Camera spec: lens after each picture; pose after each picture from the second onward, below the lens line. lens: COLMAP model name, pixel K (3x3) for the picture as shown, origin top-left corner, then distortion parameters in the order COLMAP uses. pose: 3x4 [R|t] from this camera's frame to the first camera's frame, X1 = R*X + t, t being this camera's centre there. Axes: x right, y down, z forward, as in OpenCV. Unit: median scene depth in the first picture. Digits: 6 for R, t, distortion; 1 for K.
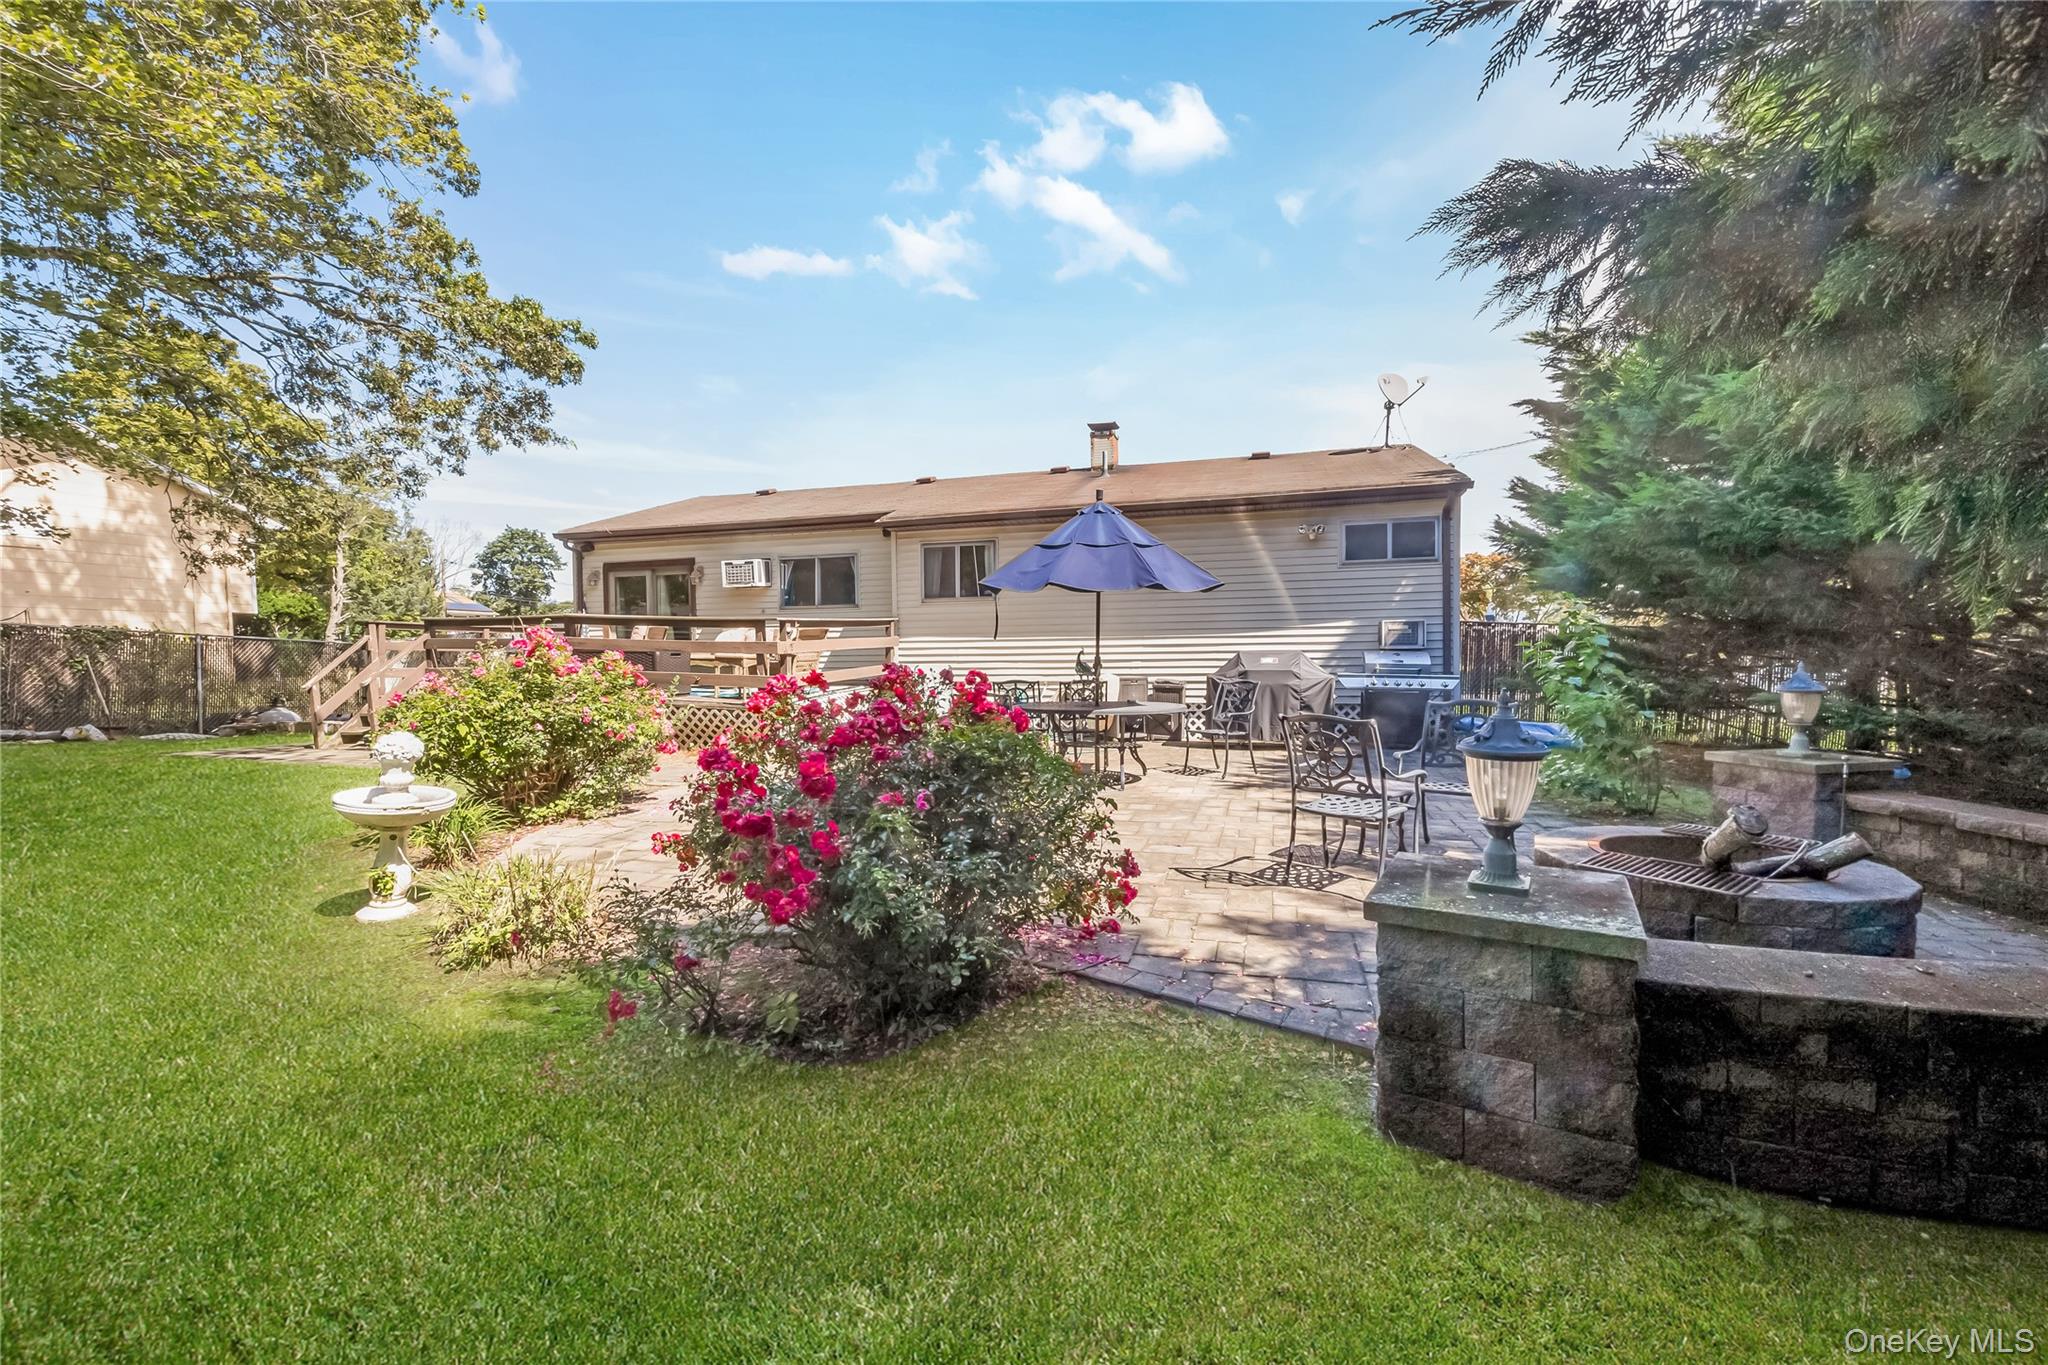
lens RADIAL K [[830.2, 0, 1024.0], [0, 830.2, 682.5], [0, 0, 1]] dist [-0.009207, -0.000029]
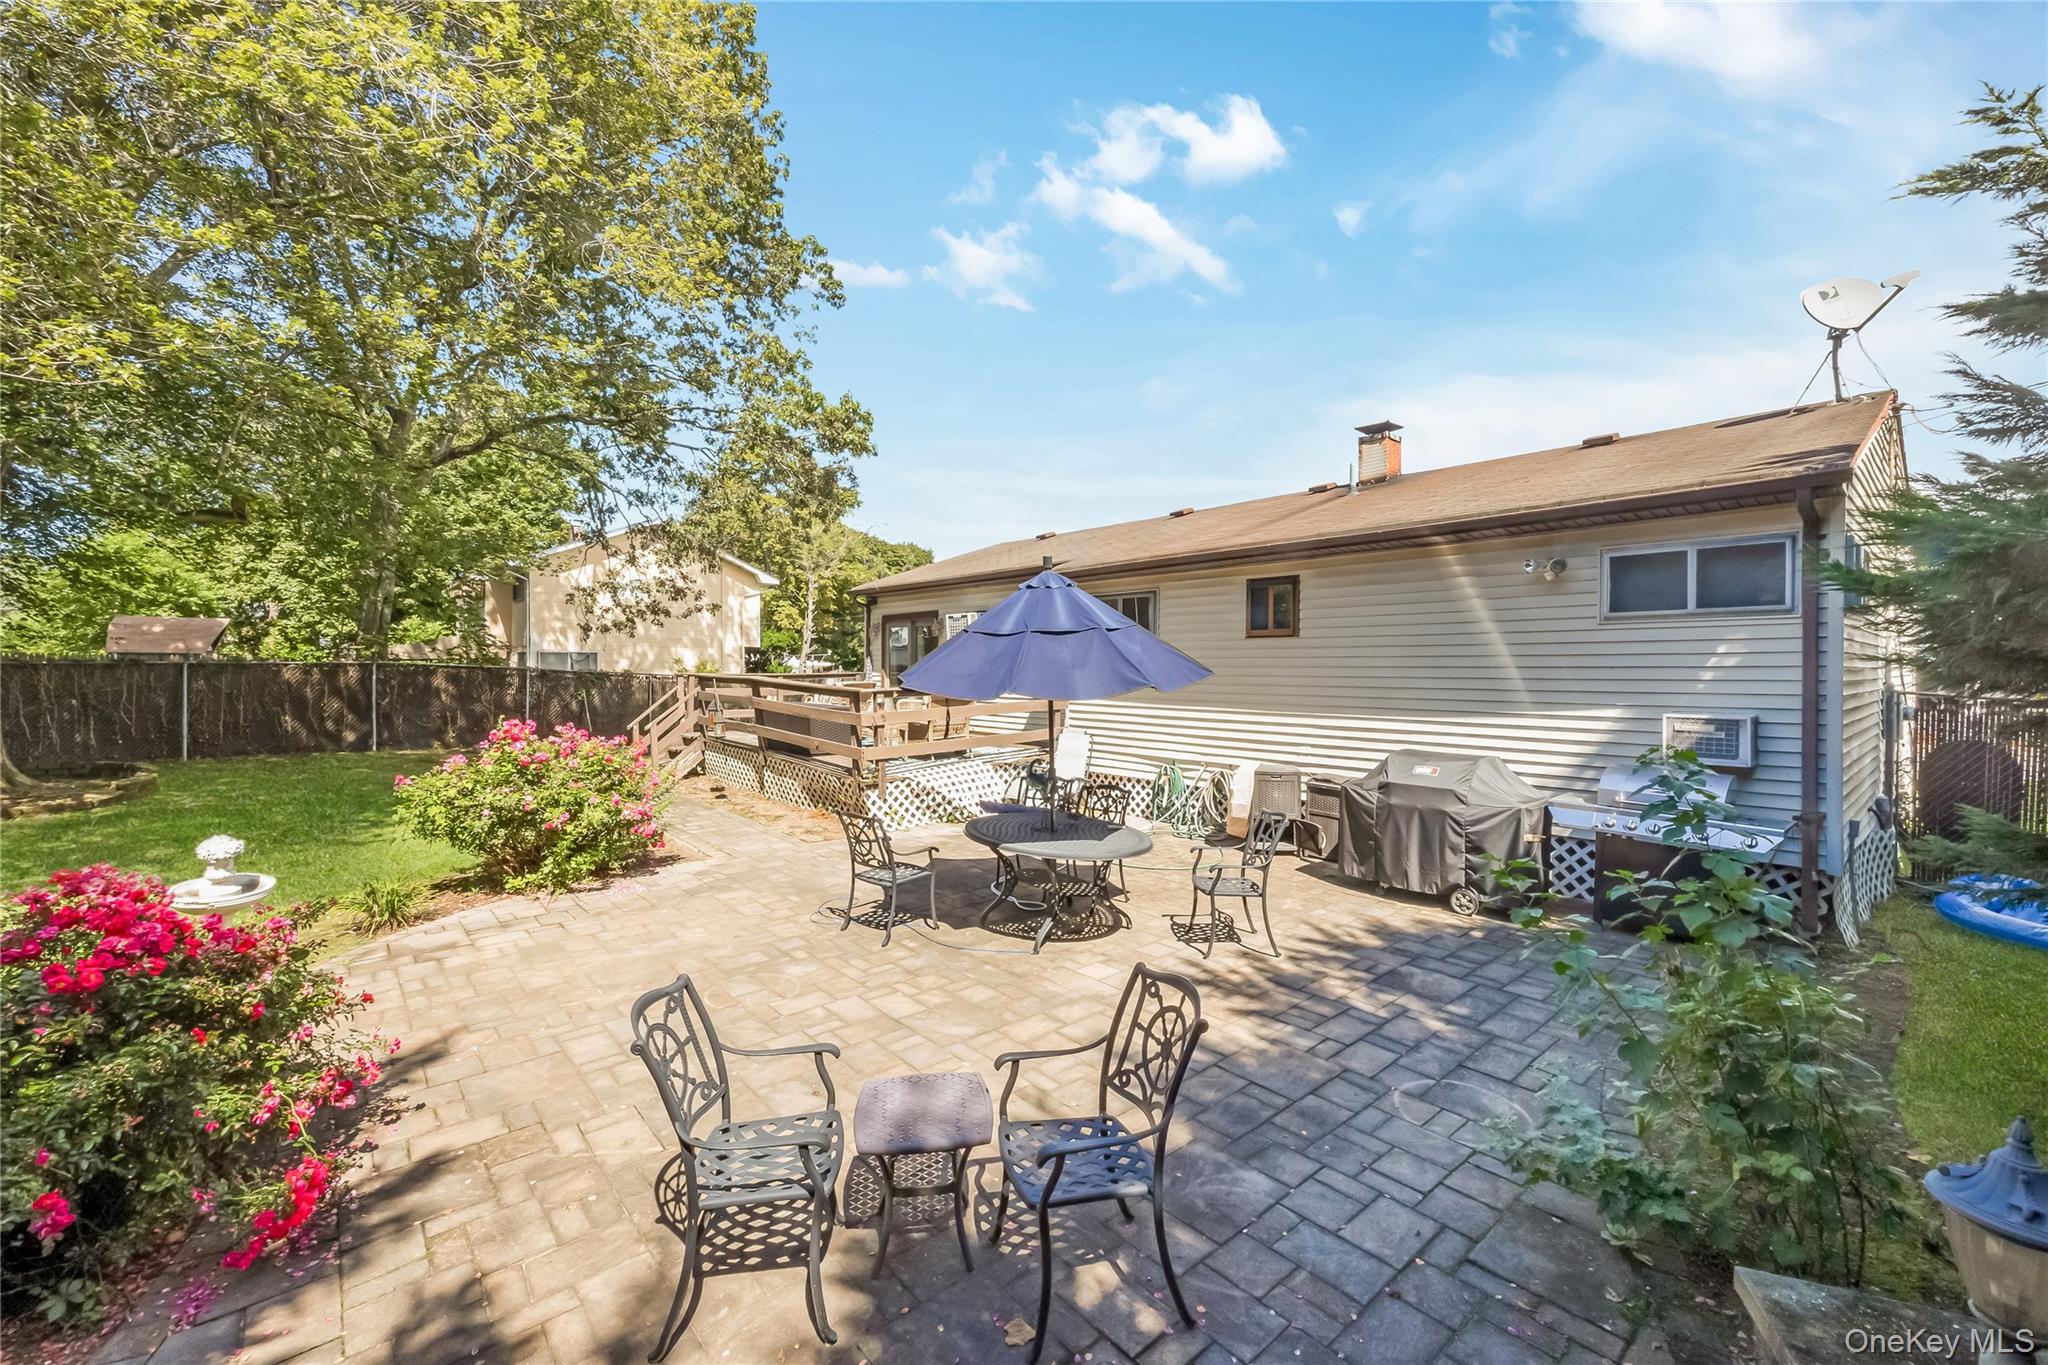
lens RADIAL K [[830.2, 0, 1024.0], [0, 830.2, 682.5], [0, 0, 1]] dist [-0.009207, -0.000029]
pose [[0.844756, 0.023119, -0.534652, 0.345425], [-0.031432, 0.999485, -0.006444, -0.075990], [0.534228, 0.022249, 0.845048, 0.238529]]
